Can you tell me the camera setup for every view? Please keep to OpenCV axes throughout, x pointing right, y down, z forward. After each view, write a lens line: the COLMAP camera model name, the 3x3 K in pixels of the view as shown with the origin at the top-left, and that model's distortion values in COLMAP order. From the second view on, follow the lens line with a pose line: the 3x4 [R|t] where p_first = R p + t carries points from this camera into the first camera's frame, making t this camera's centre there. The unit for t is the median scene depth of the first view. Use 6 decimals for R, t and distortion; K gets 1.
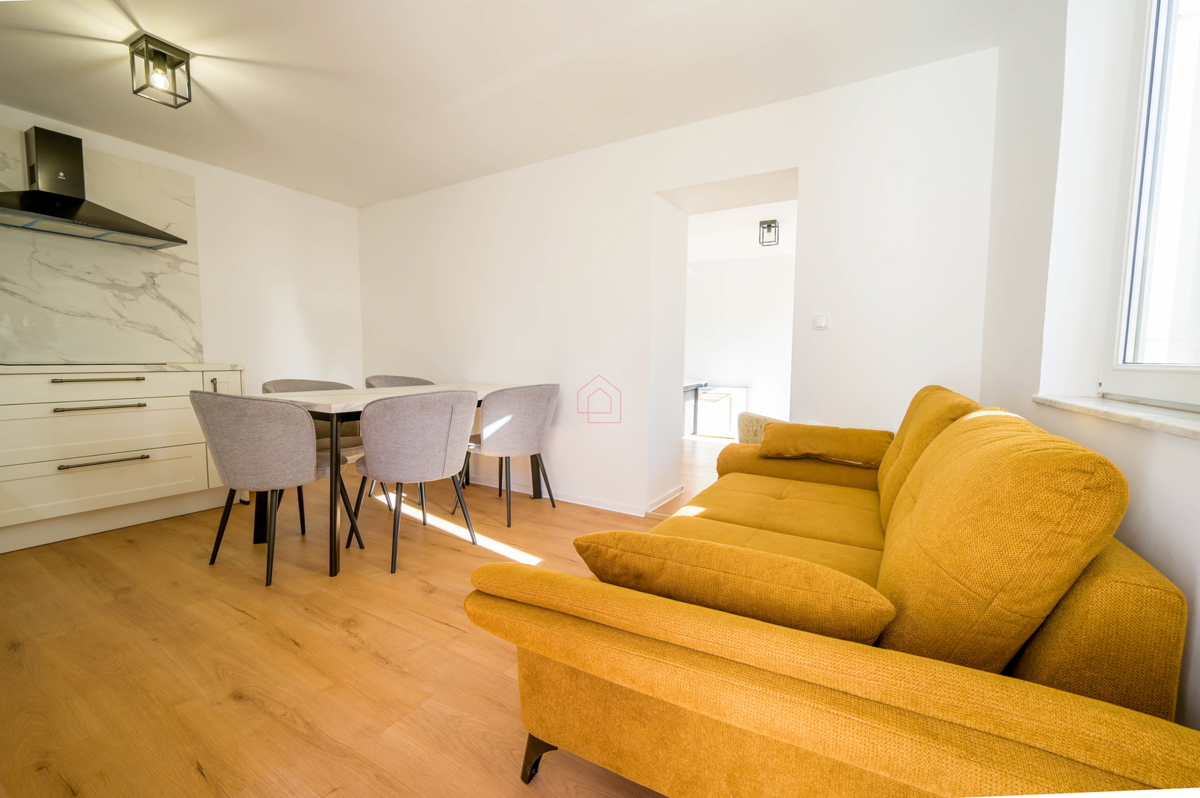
lens RADIAL K [[488.5, 0, 596.3], [0, 488.5, 391.9], [0, 0, 1]] dist [-0.001415, 0.000092]
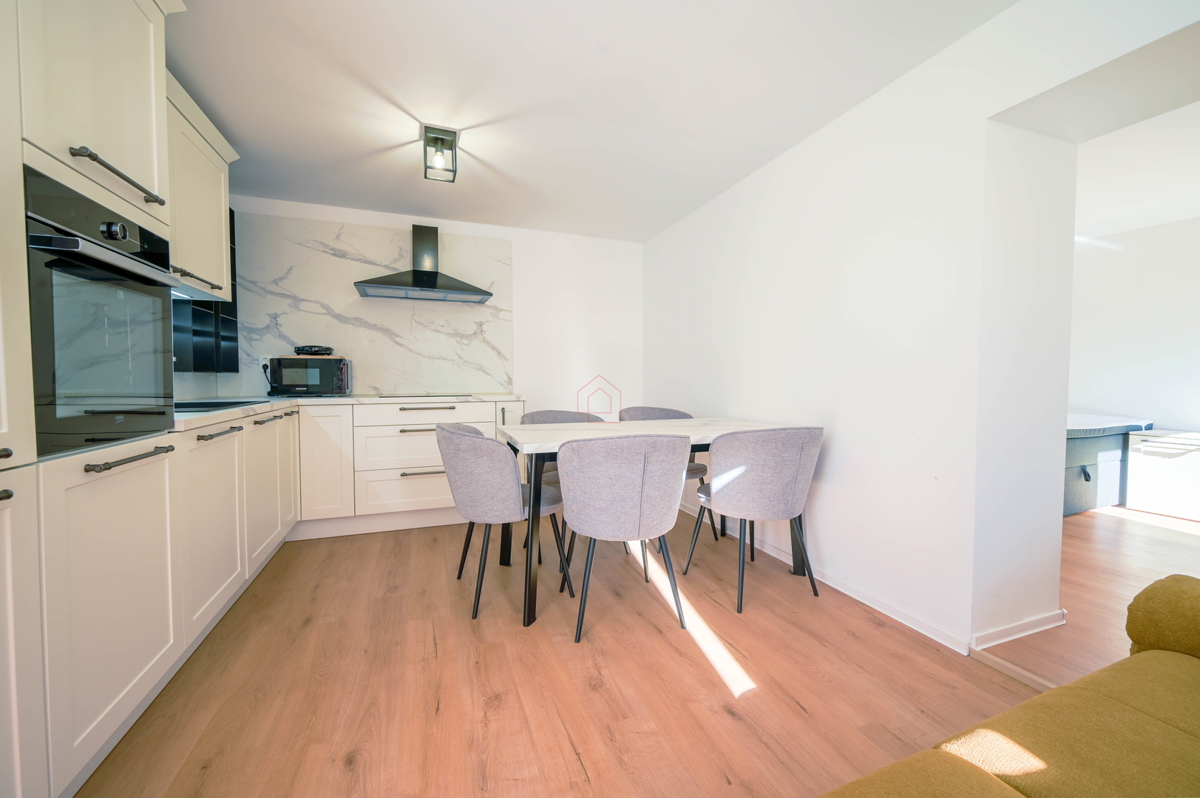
lens RADIAL K [[488.5, 0, 582.9], [0, 488.5, 395.7], [0, 0, 1]] dist [-0.001415, 0.000092]
pose [[0.793258, 0.006346, -0.608853, 0.086865], [-0.032201, 0.998984, -0.031542, -0.029380], [0.608034, 0.044627, 0.792656, 0.218772]]
